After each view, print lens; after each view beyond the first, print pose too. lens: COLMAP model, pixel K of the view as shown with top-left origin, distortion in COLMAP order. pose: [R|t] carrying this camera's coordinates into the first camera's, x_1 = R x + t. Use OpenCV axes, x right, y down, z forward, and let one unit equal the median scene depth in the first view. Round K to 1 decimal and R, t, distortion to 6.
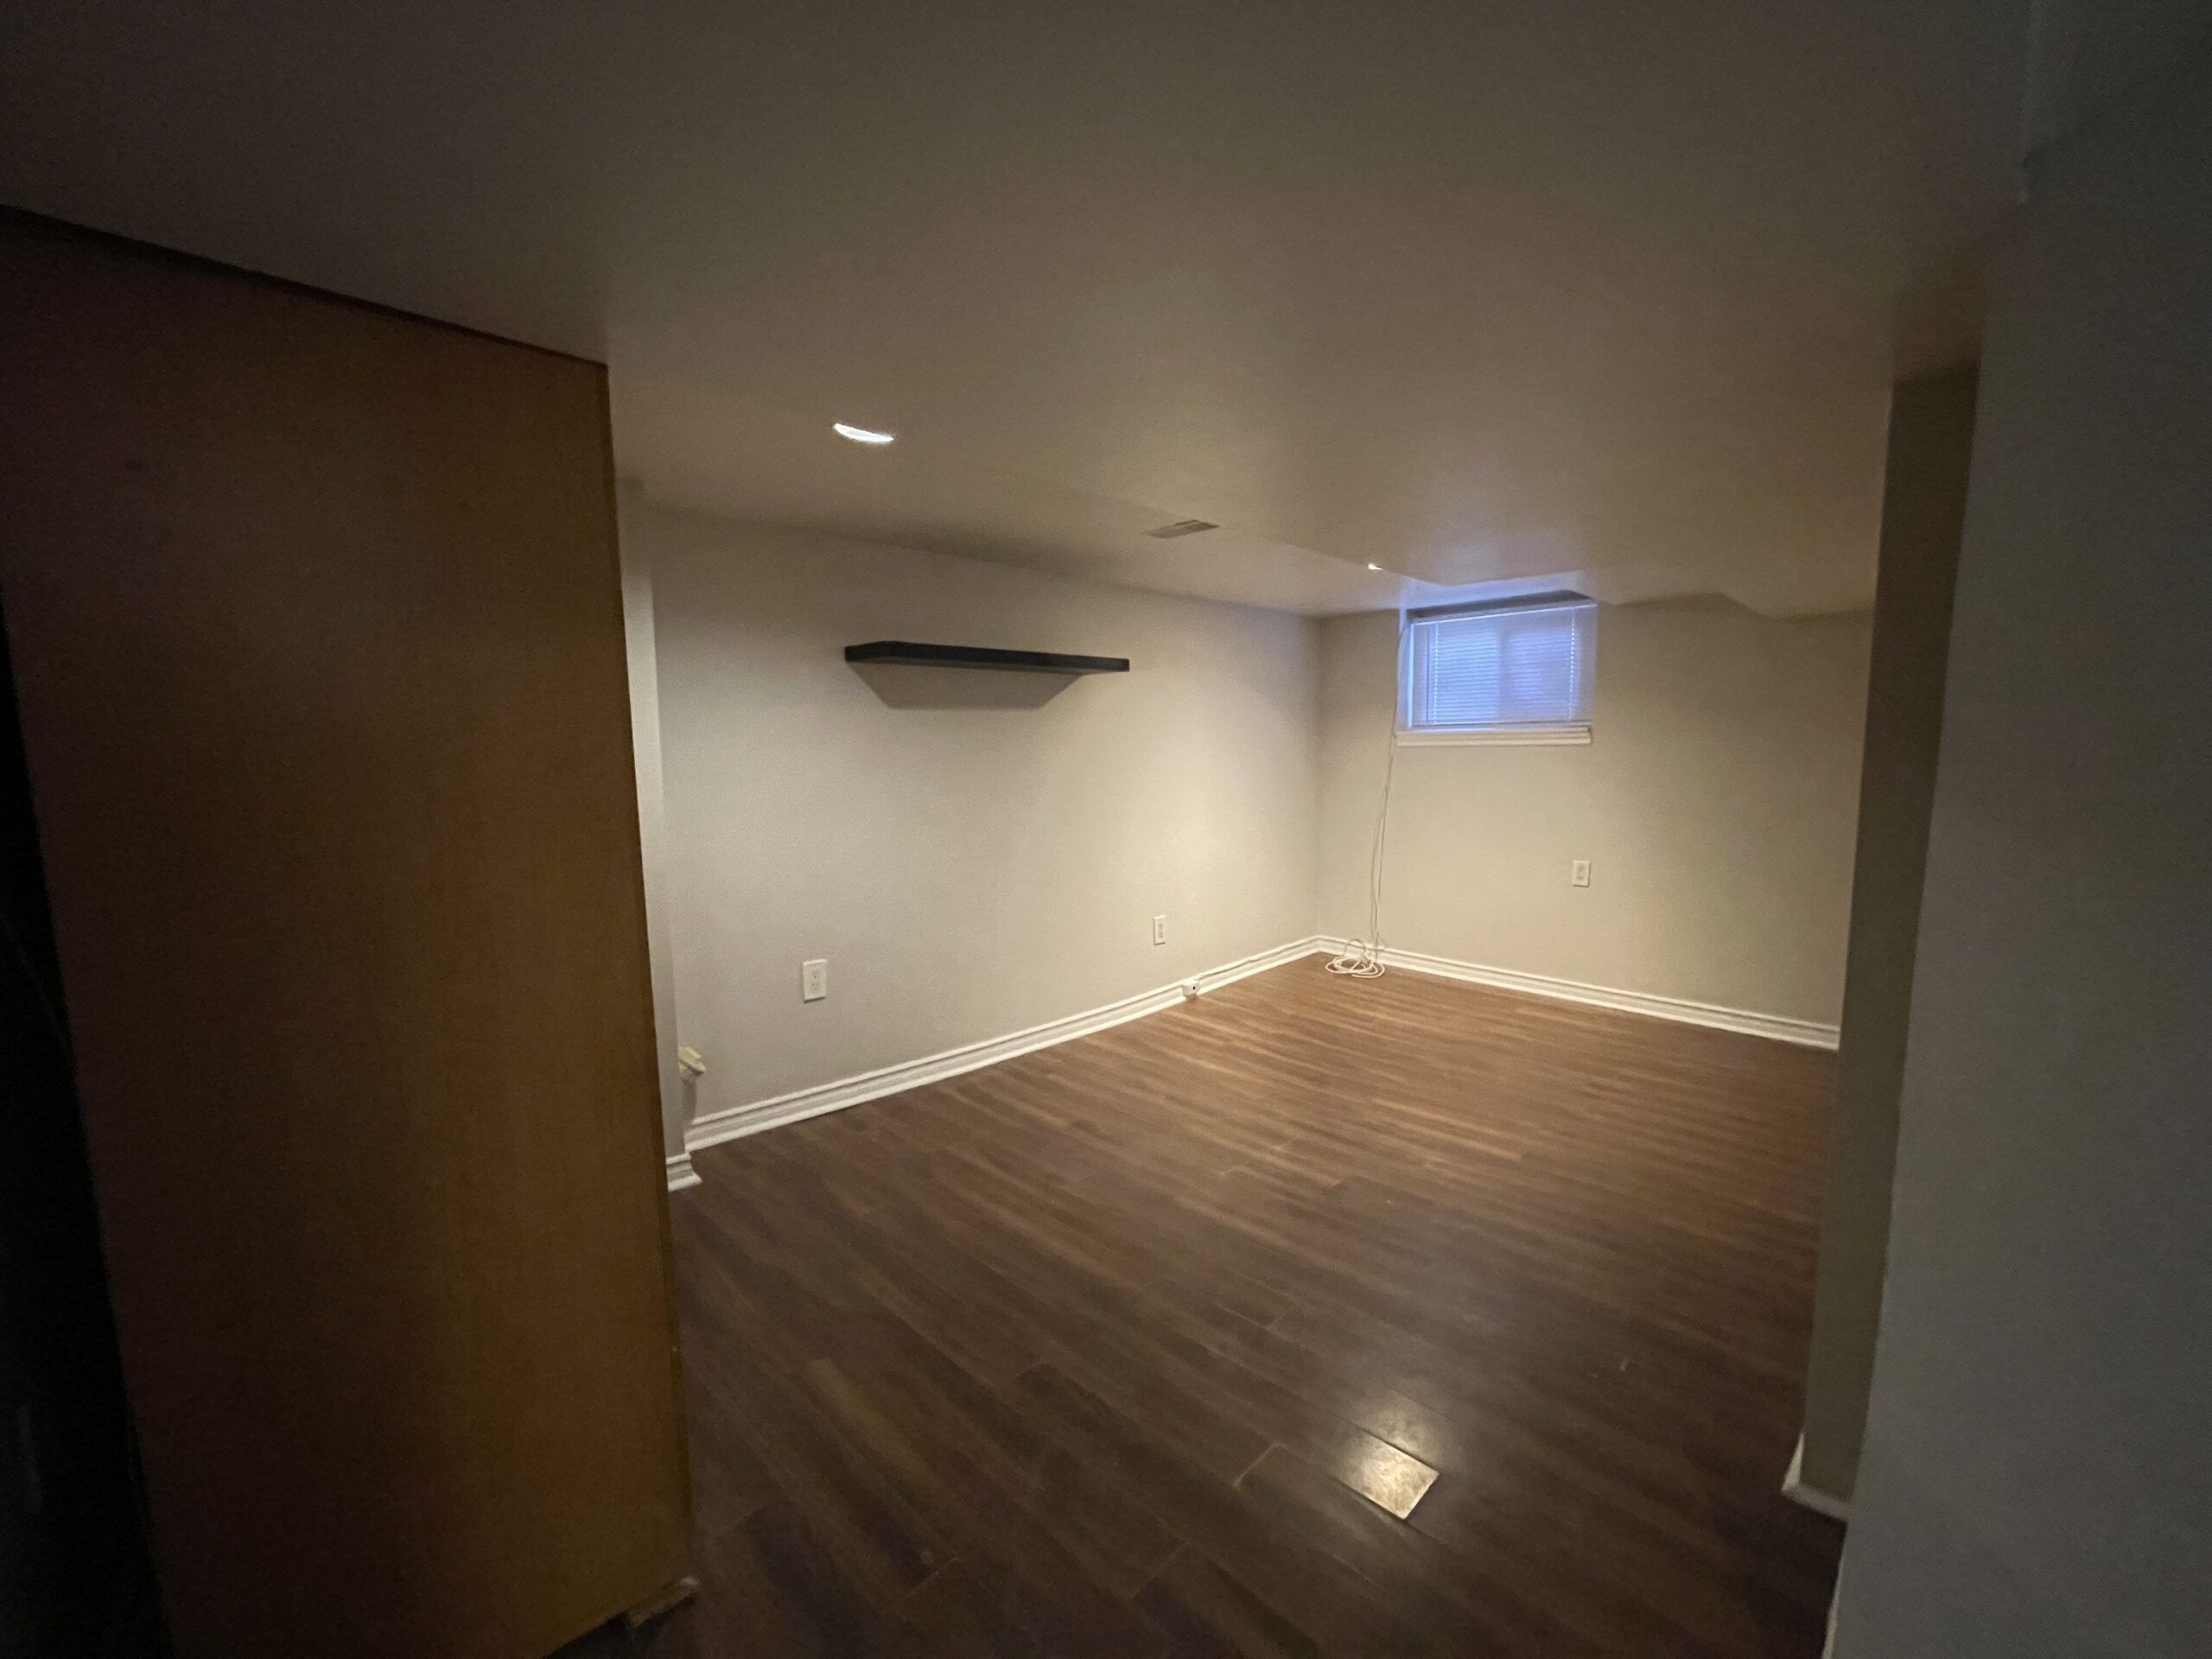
lens RADIAL K [[890.9, 0, 1099.5], [0, 890.9, 845.1], [0, 0, 1]] dist [-0.003679, -0.000778]
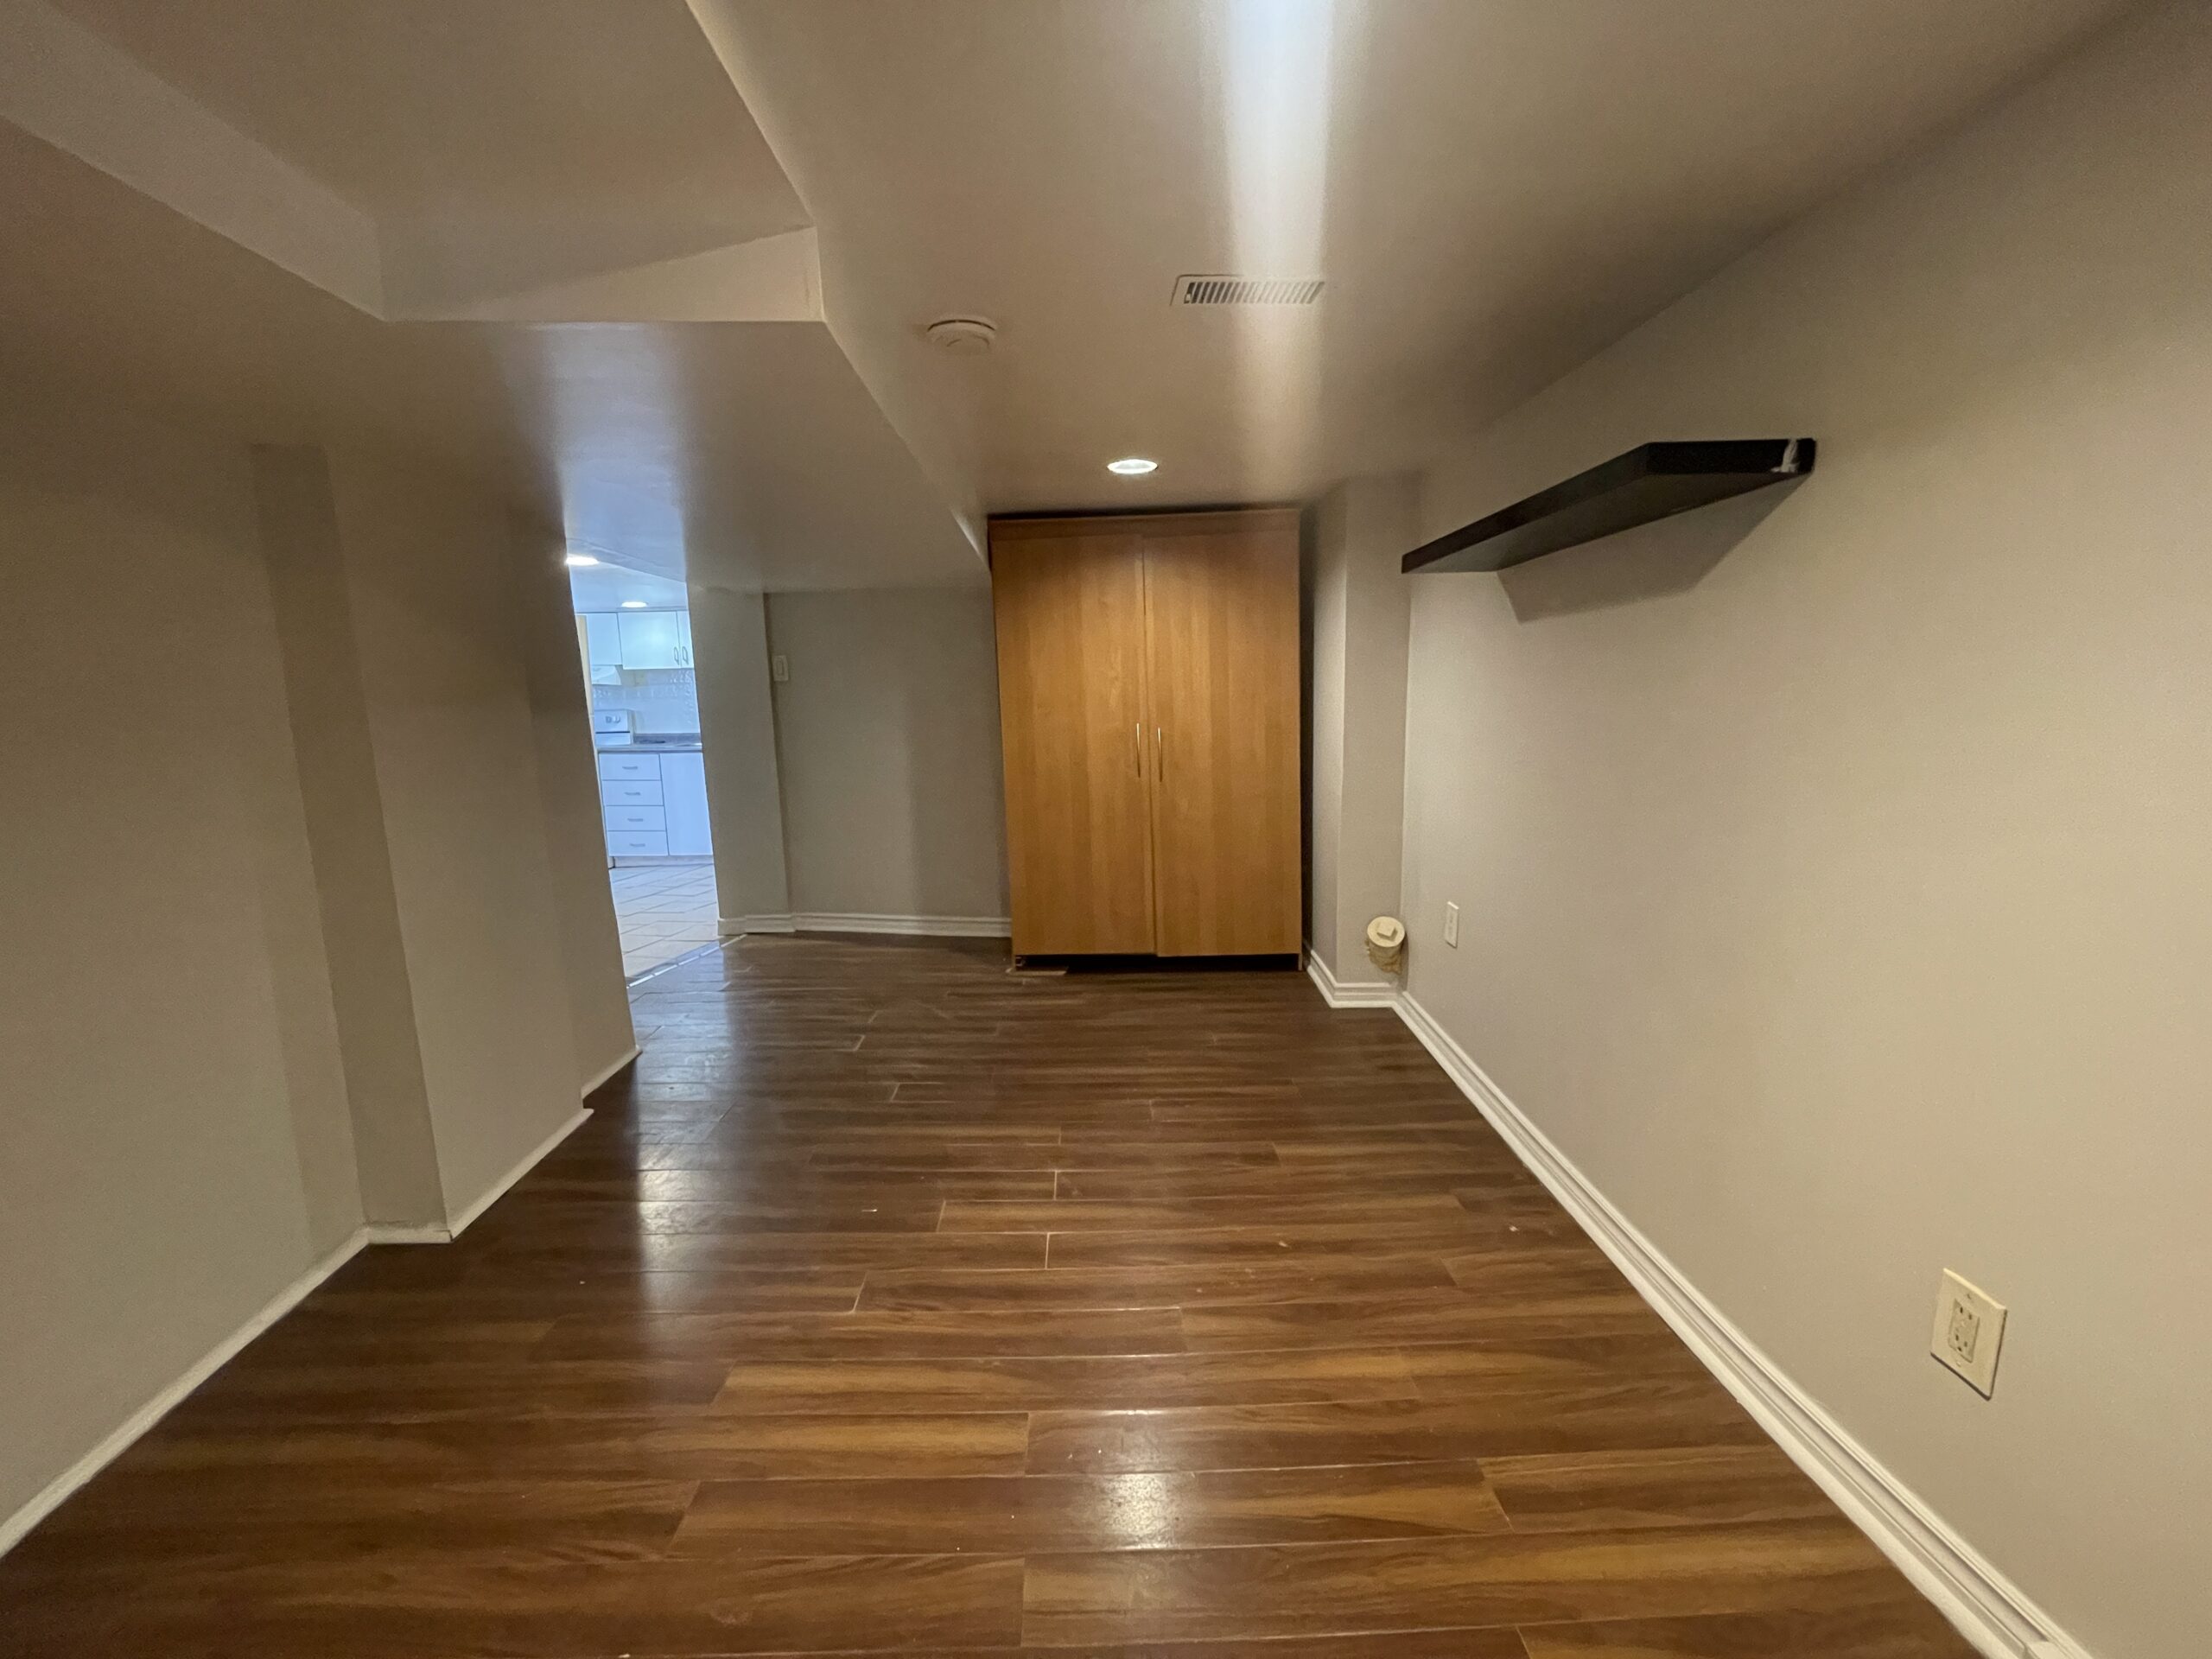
lens RADIAL K [[890.9, 0, 1099.5], [0, 890.9, 845.1], [0, 0, 1]] dist [-0.003679, -0.000778]
pose [[-0.690576, 0.146930, -0.708179, 0.619827], [-0.047590, 0.967795, 0.247202, -0.153876], [0.721693, 0.204414, -0.661343, 1.390621]]
